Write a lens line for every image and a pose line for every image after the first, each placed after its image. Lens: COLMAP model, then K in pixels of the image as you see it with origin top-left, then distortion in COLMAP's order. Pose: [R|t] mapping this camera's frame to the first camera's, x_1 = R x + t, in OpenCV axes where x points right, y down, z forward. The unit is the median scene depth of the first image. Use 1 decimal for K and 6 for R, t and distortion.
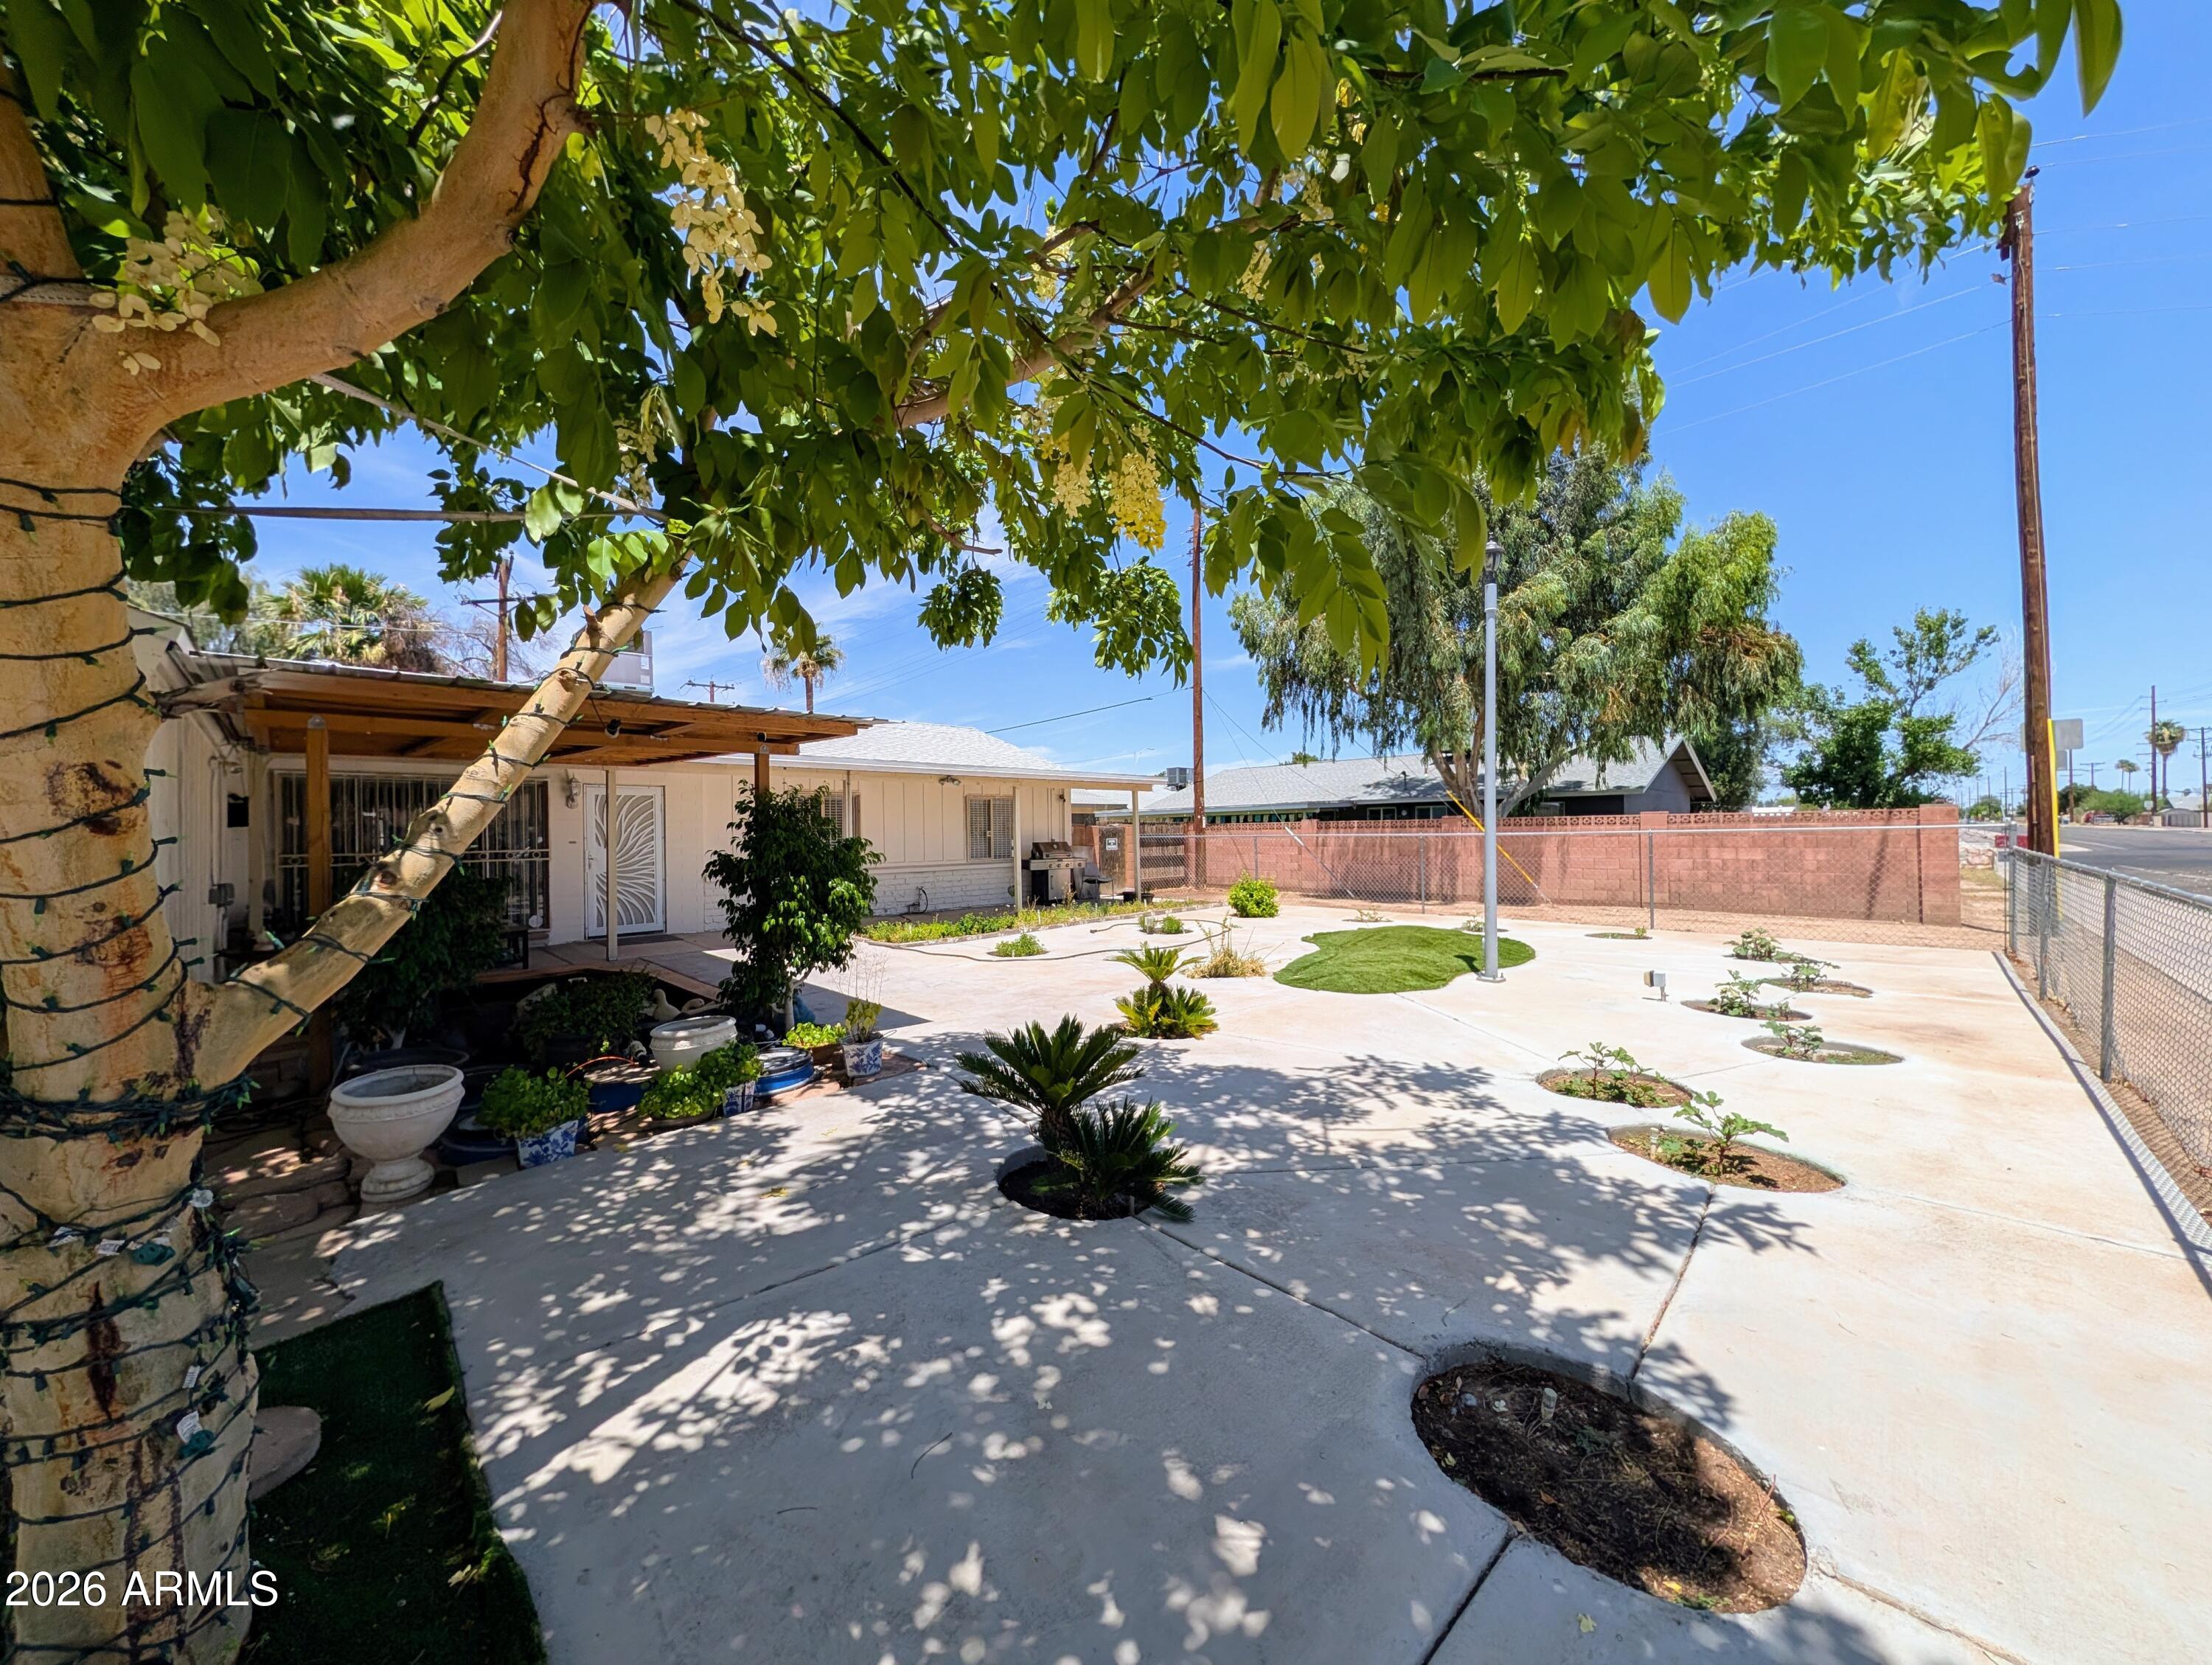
lens RADIAL K [[807.6, 0, 1111.0], [0, 807.6, 819.4], [0, 0, 1]] dist [0.002485, 0.000016]
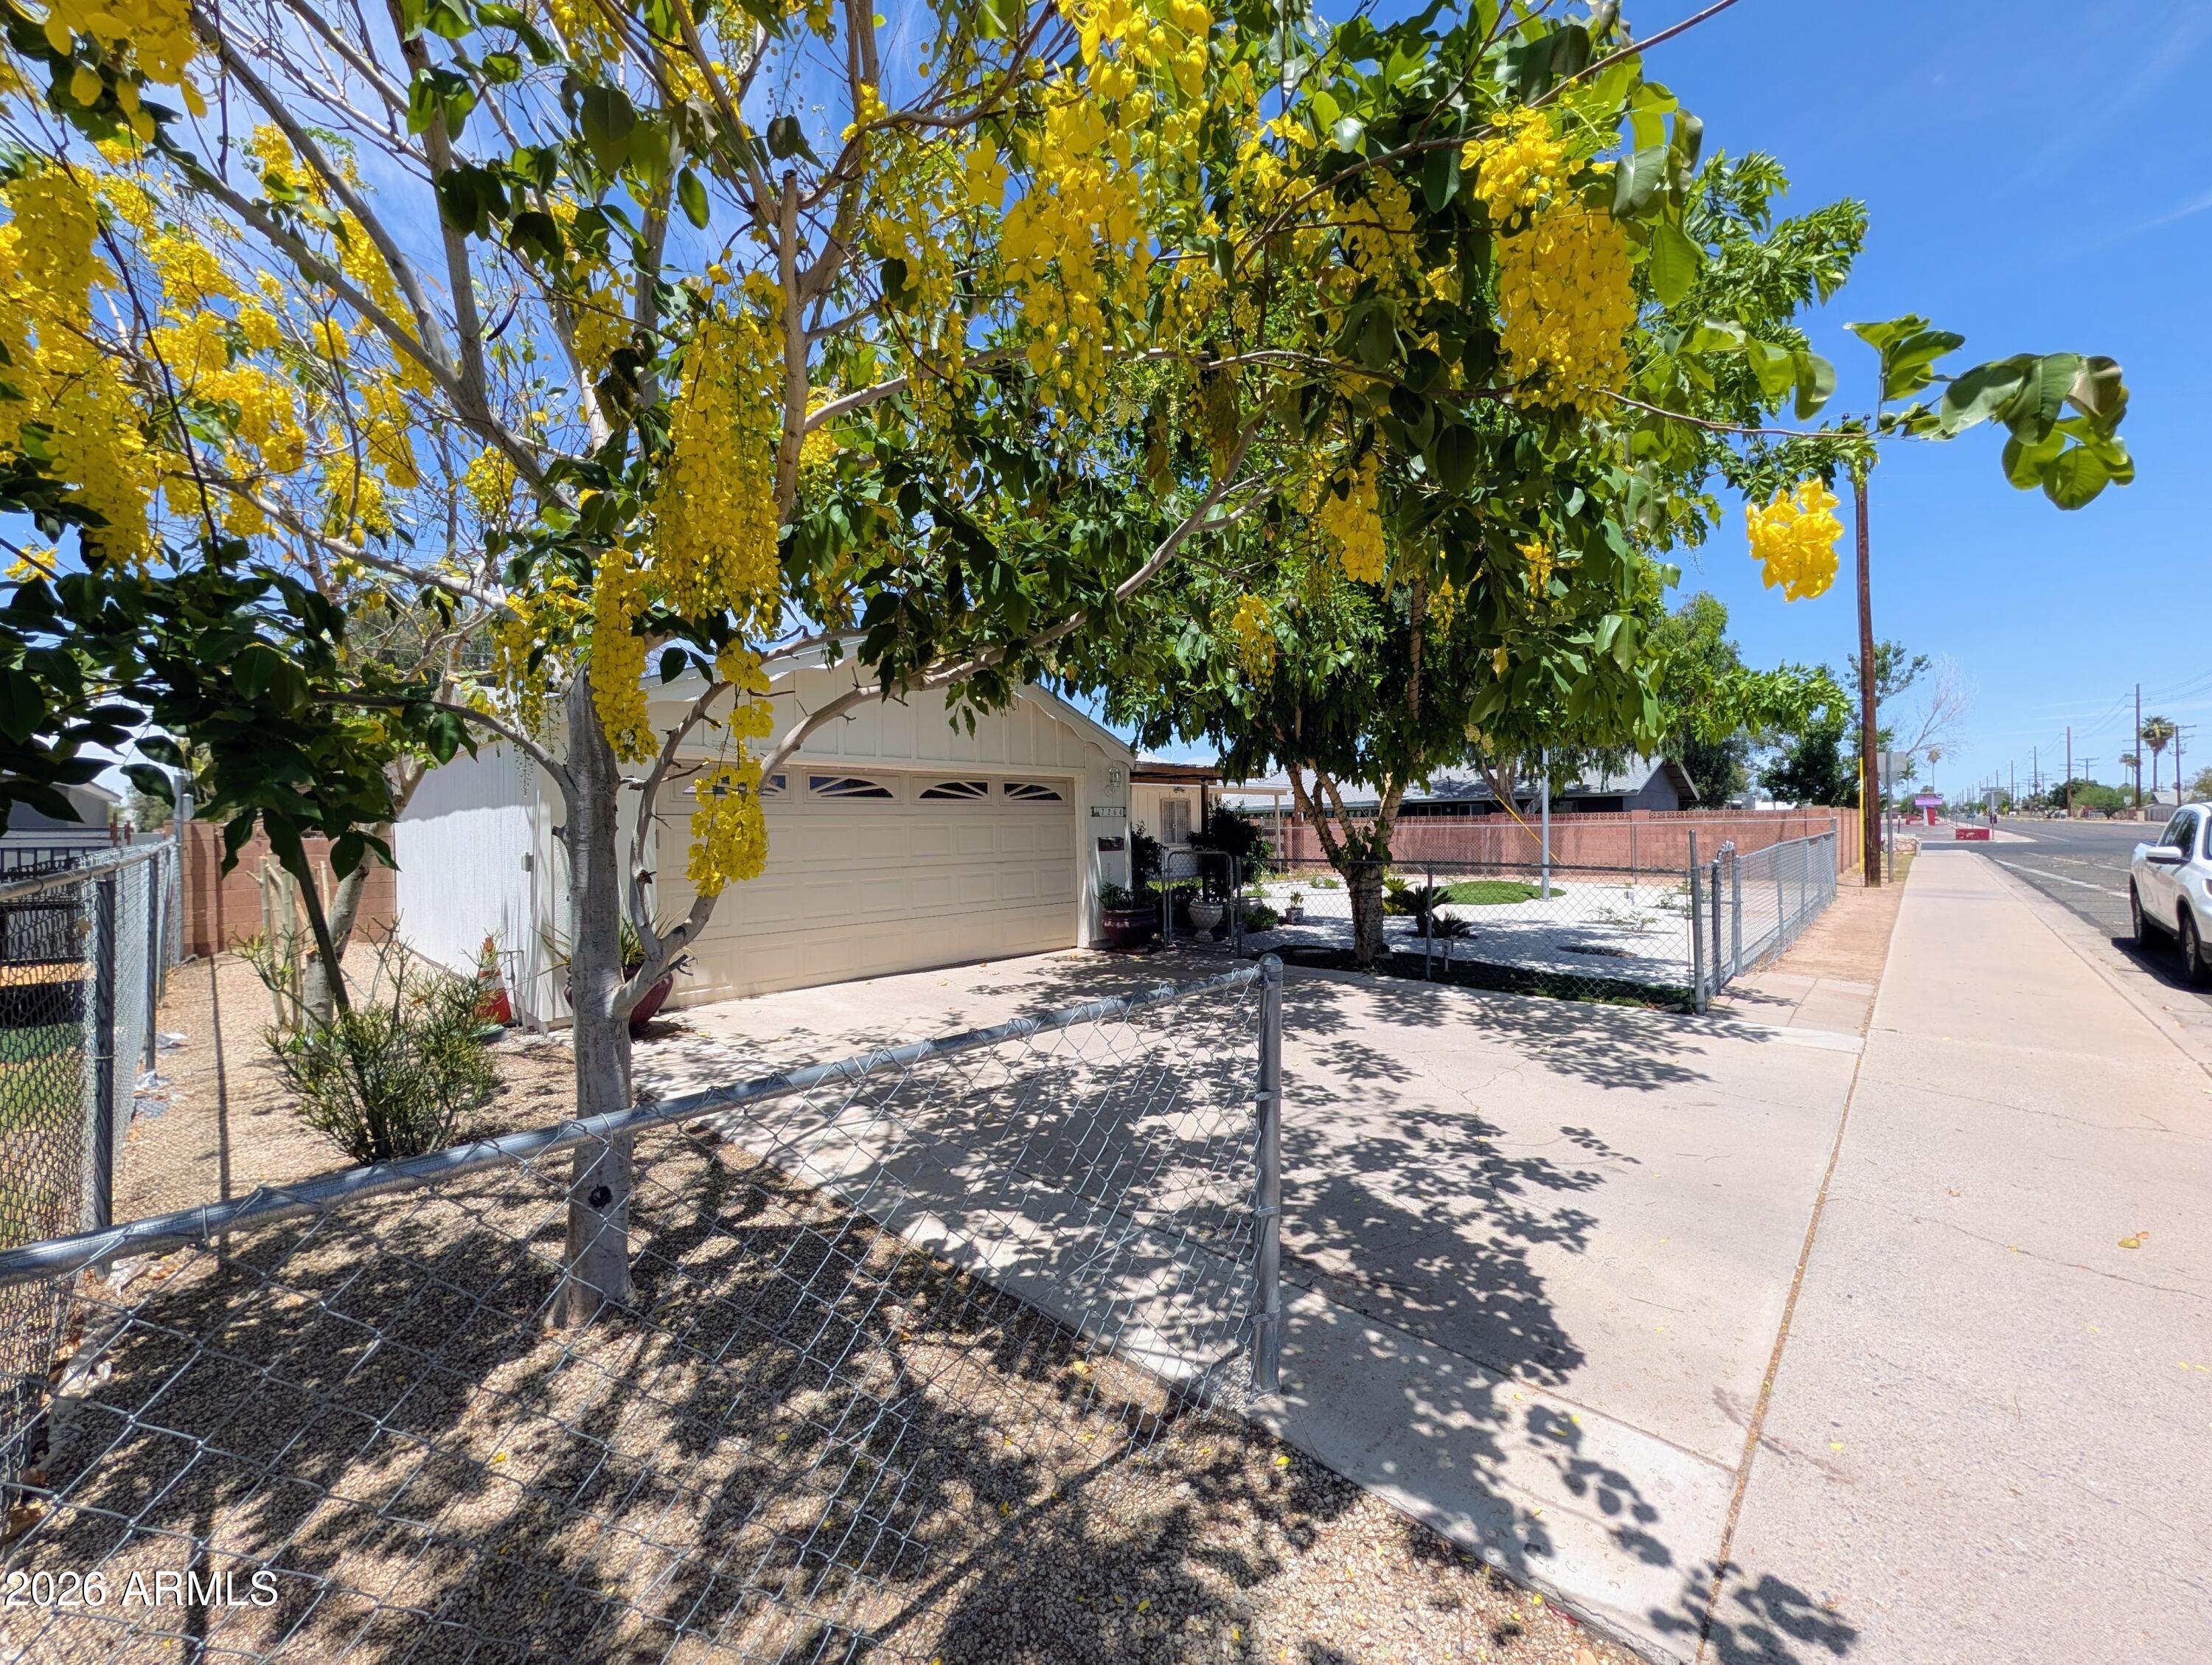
lens RADIAL K [[853.0, 0, 1117.5], [0, 853.0, 842.2], [0, 0, 1]] dist [-0.001570, -0.000192]
pose [[0.999716, -0.000831, 0.023809, -0.249576], [0.000042, 0.999452, 0.033103, -0.002024], [-0.023824, -0.033093, 0.999168, -0.419675]]
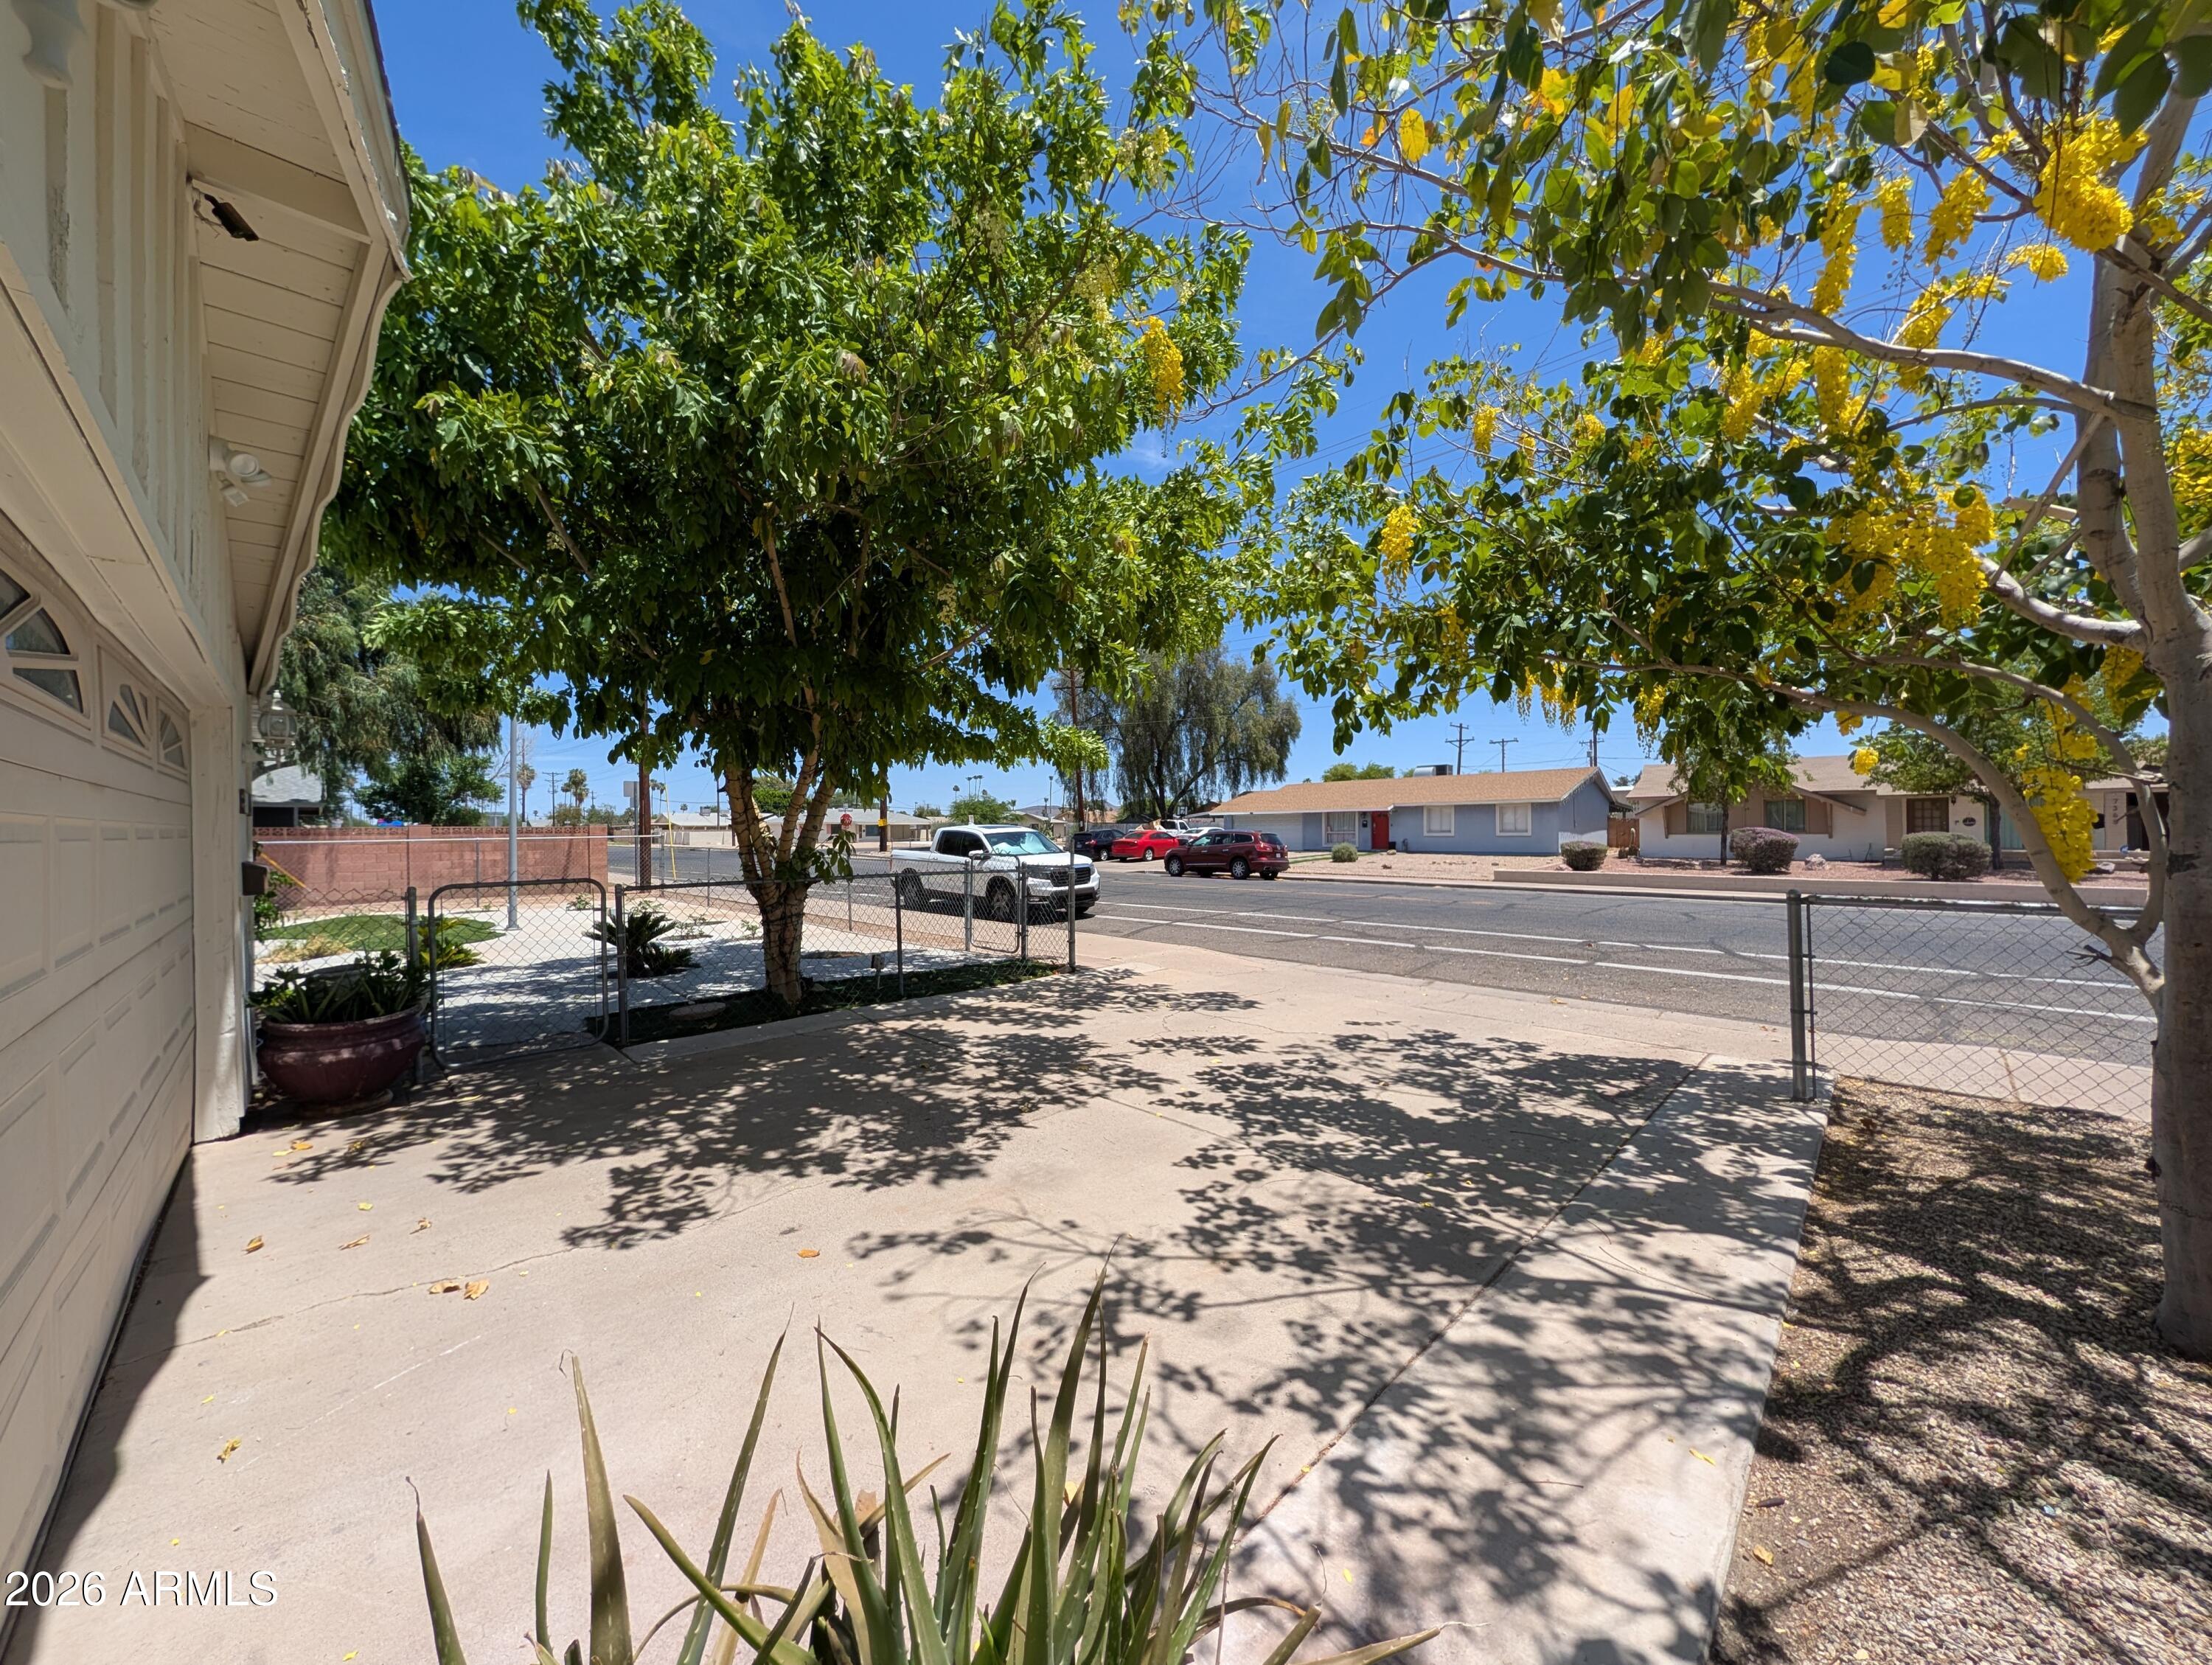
lens RADIAL K [[807.6, 0, 1124.8], [0, 807.6, 833.0], [0, 0, 1]] dist [0.002485, 0.000016]
pose [[-0.000194, 0.011803, 0.999930, -0.480515], [-0.012831, 0.999848, -0.011804, 0.008113], [-0.999918, -0.012832, -0.000042, -0.076753]]
